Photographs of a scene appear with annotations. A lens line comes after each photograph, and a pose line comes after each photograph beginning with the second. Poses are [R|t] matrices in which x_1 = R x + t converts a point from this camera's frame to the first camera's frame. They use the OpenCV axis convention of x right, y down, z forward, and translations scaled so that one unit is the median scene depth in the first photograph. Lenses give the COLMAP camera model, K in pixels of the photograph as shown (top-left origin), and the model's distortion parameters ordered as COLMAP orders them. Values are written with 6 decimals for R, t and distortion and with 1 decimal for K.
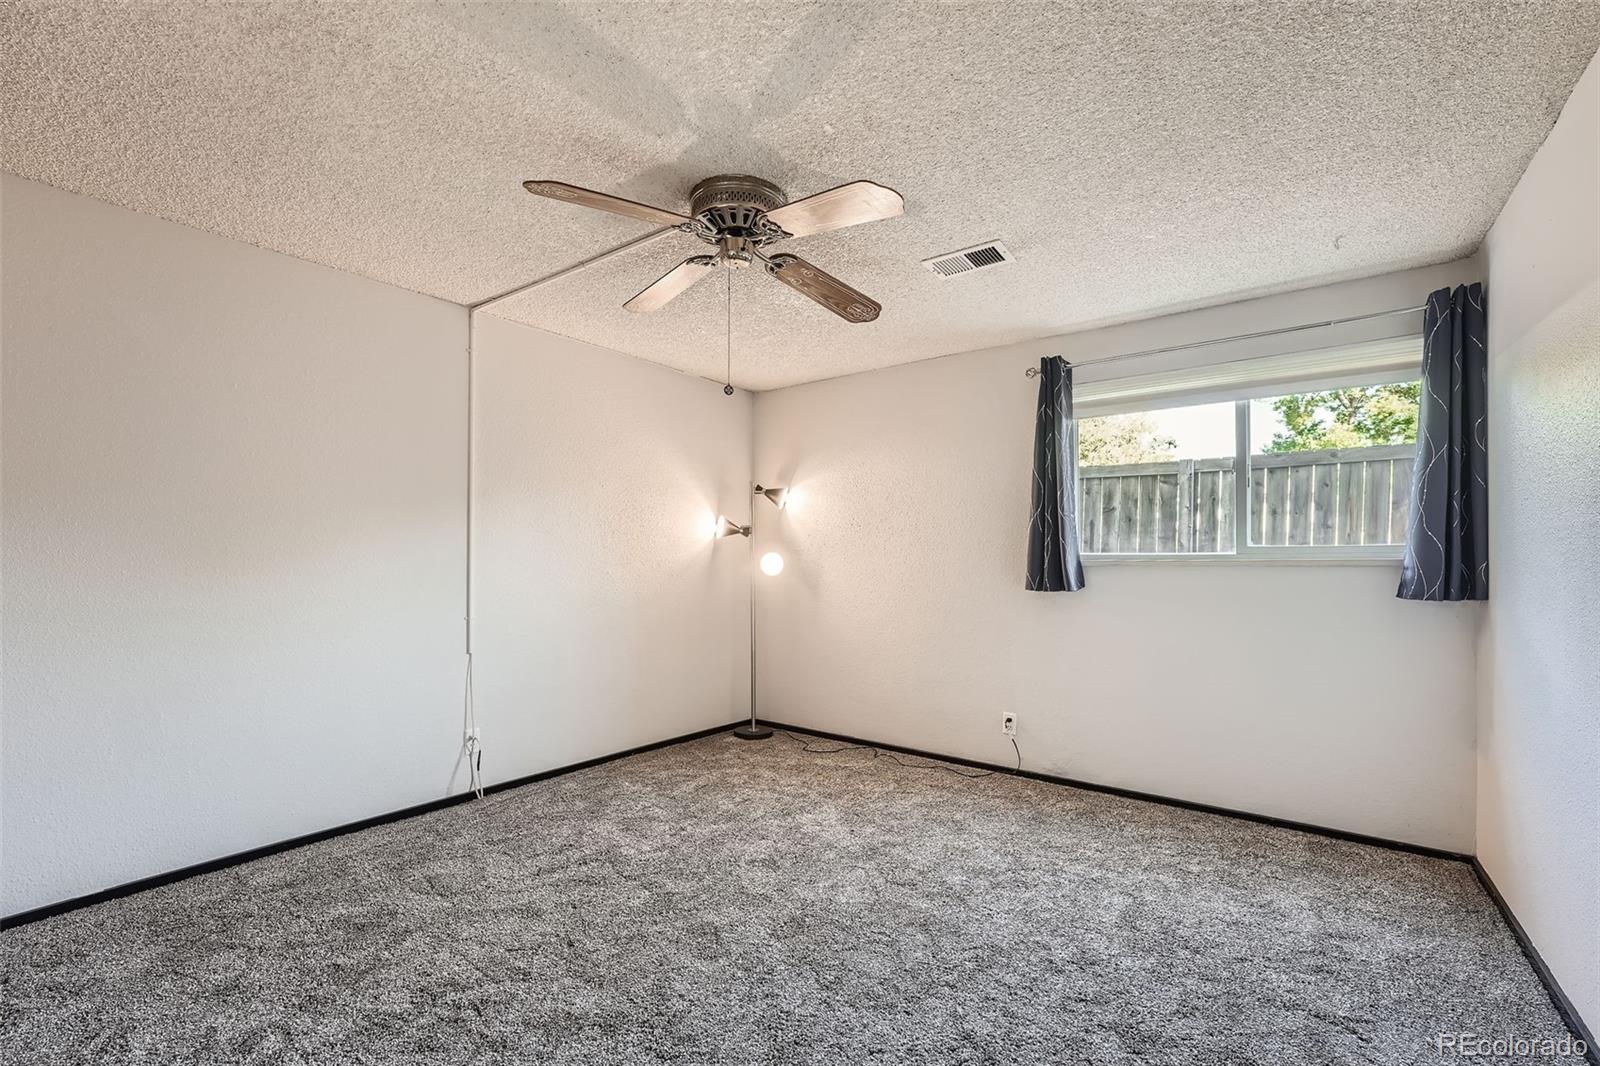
lens RADIAL K [[657.3, 0, 775.6], [0, 657.3, 555.1], [0, 0, 1]] dist [-0.025830, 0.005585]
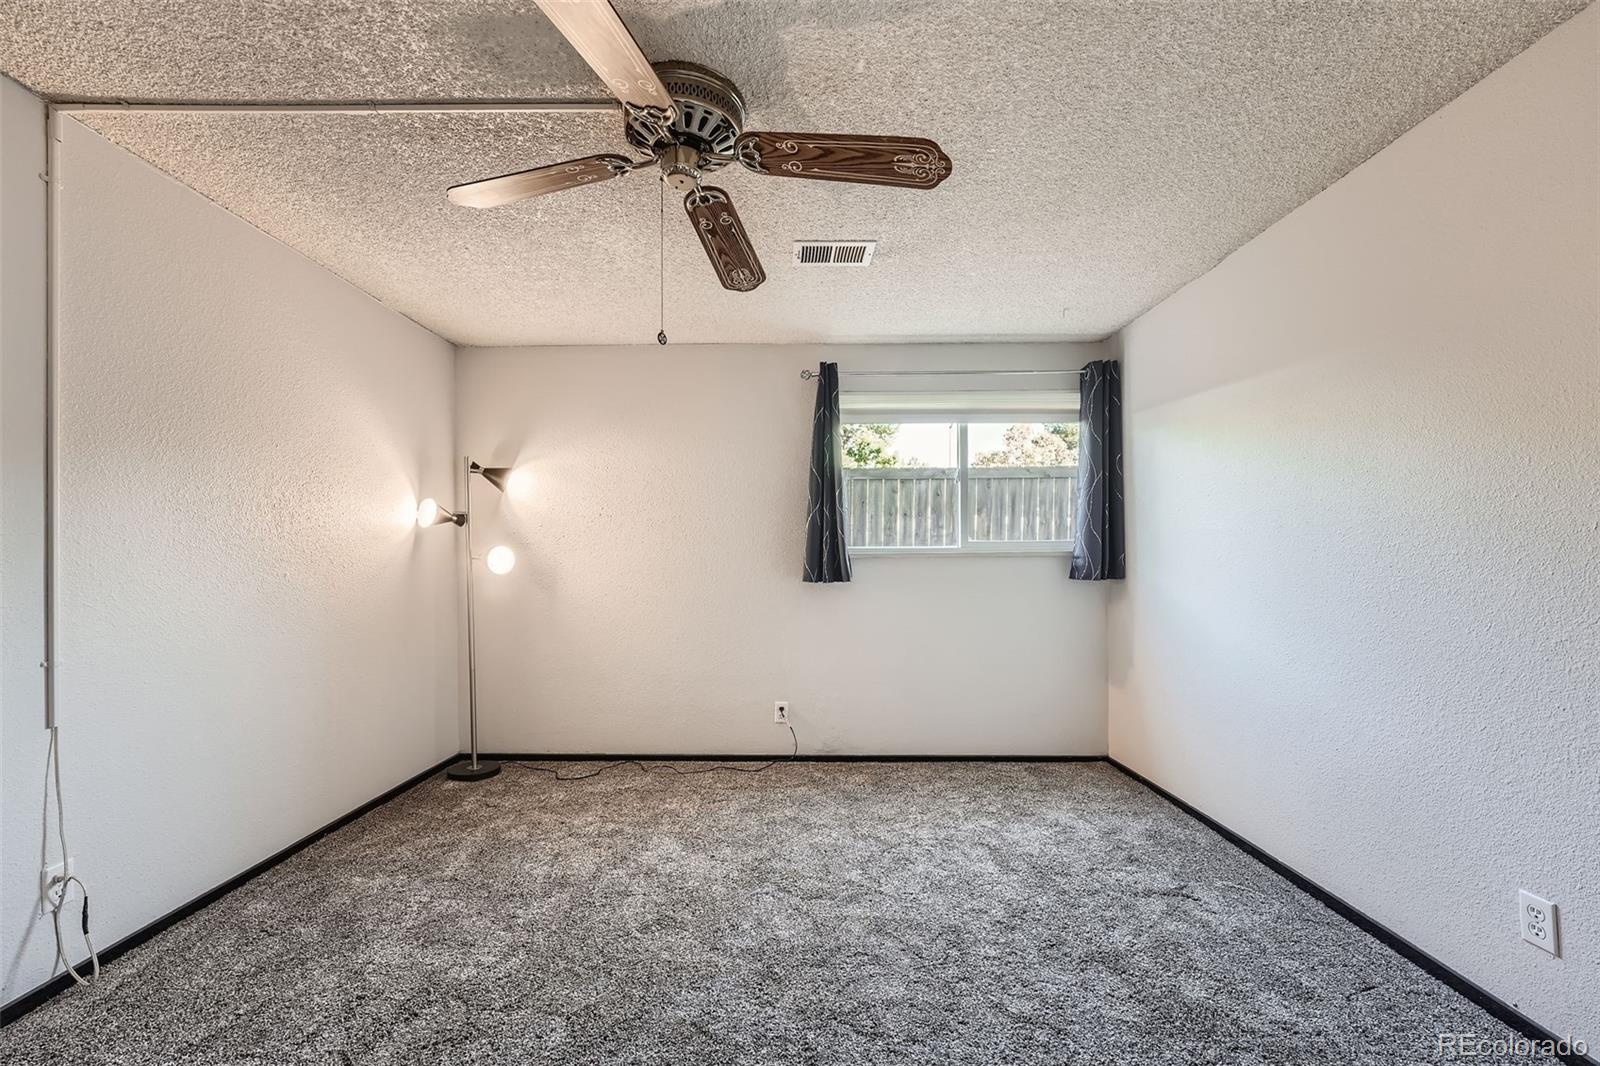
lens RADIAL K [[657.3, 0, 791.2], [0, 657.3, 549.7], [0, 0, 1]] dist [-0.025830, 0.005585]
pose [[0.802411, -0.001757, 0.596769, -0.286553], [0.002330, 0.999997, -0.000188, 0.002026], [-0.596767, 0.001541, 0.802413, 0.189942]]
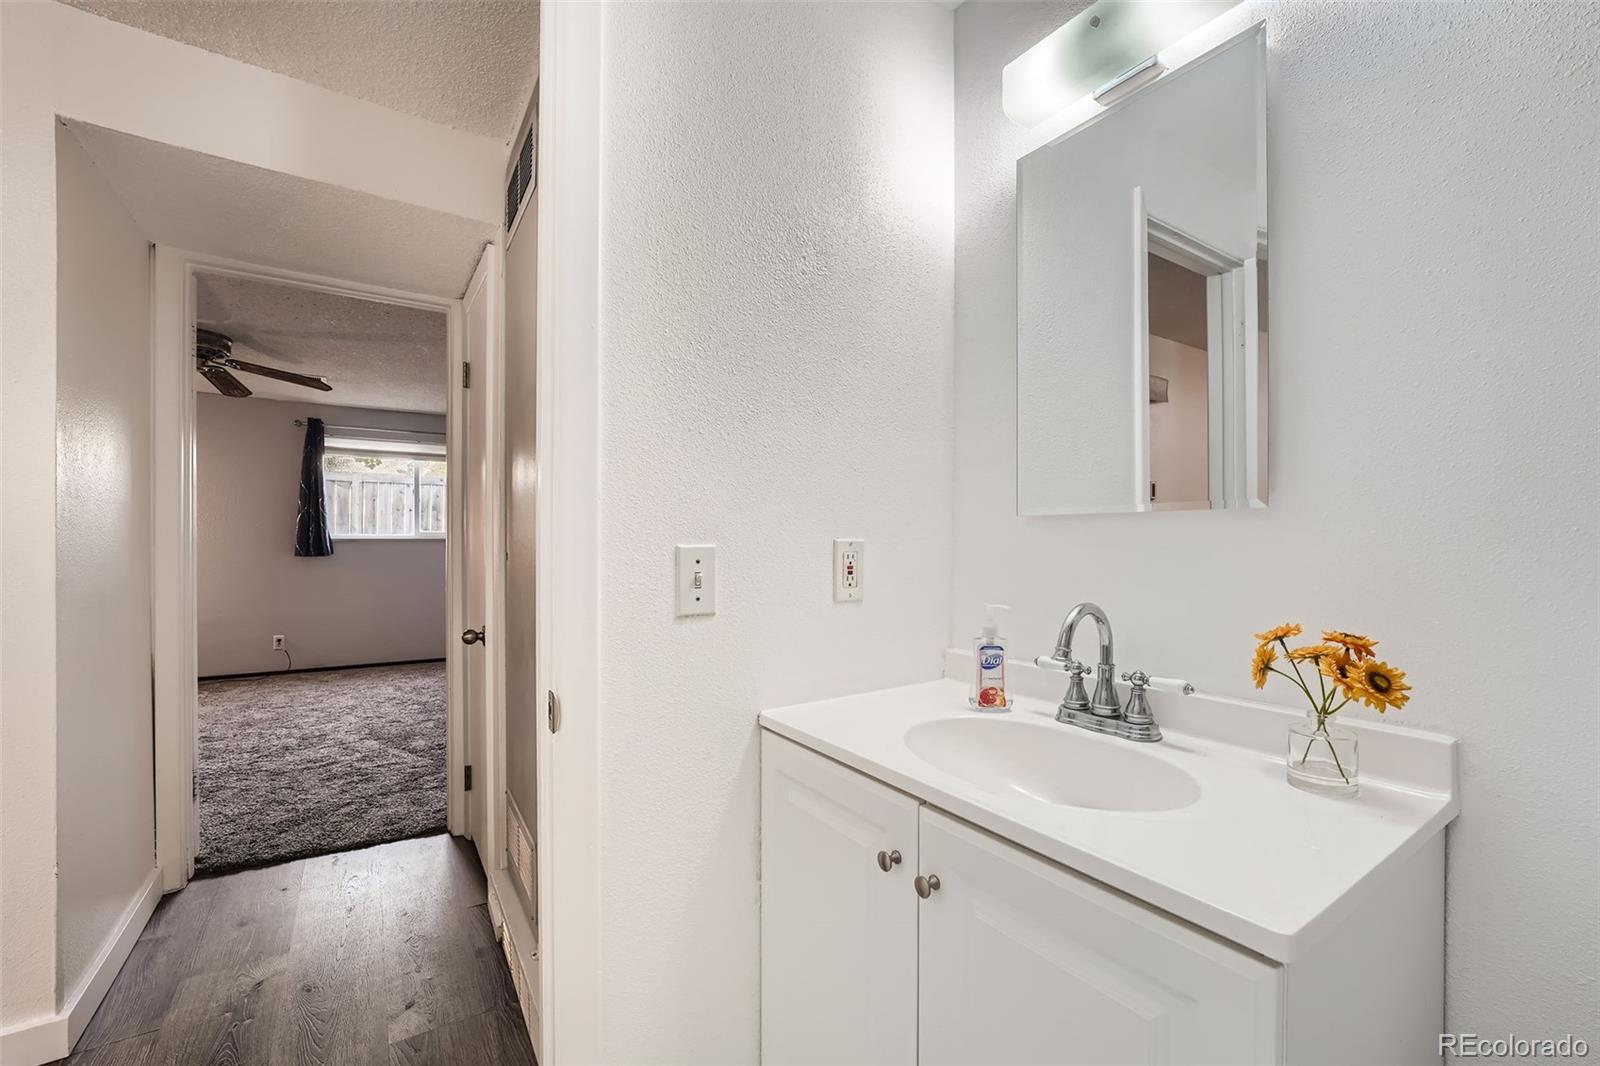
lens RADIAL K [[657.3, 0, 787.4], [0, 657.3, 541.9], [0, 0, 1]] dist [-0.025830, 0.005585]
pose [[0.339979, -0.002264, 0.940430, -0.799527], [0.000702, 0.999997, 0.002153, 0.016574], [-0.940433, -0.000072, 0.339980, -0.780175]]
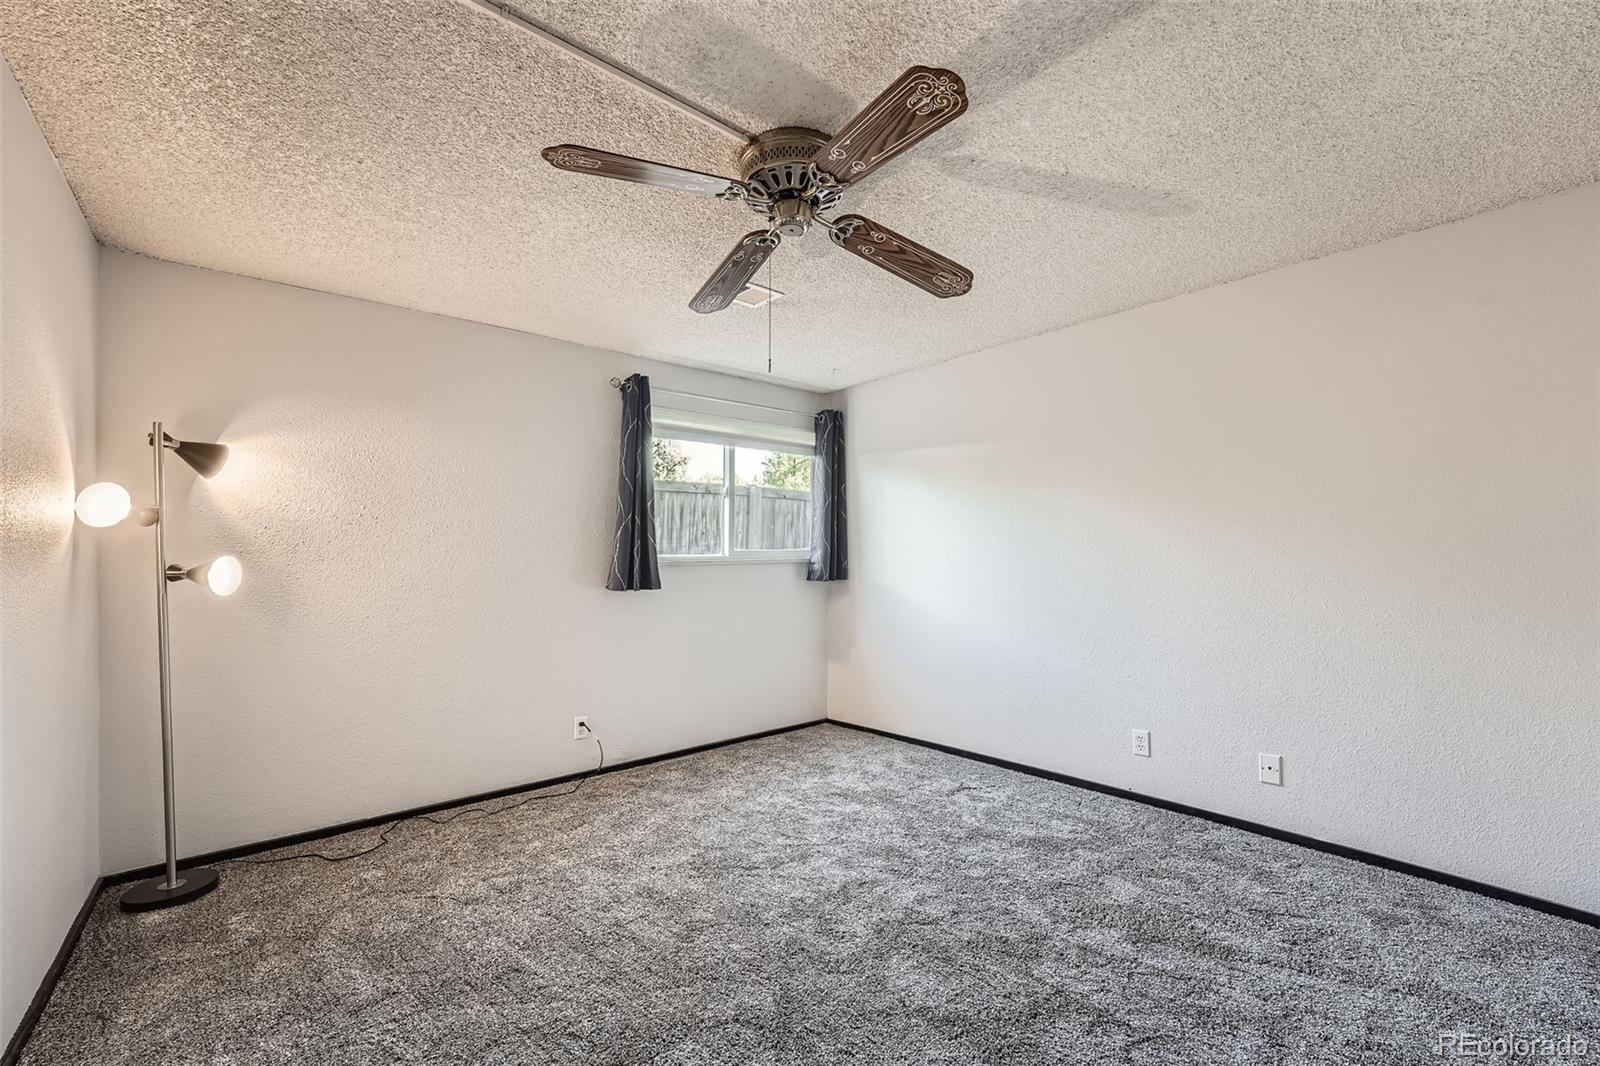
lens RADIAL K [[657.3, 0, 788.9], [0, 657.3, 554.3], [0, 0, 1]] dist [-0.025830, 0.005585]
pose [[0.214080, -0.001843, 0.976814, -0.633721], [0.003863, 0.999992, 0.001040, -0.005447], [-0.976808, 0.003551, 0.214085, 0.559995]]
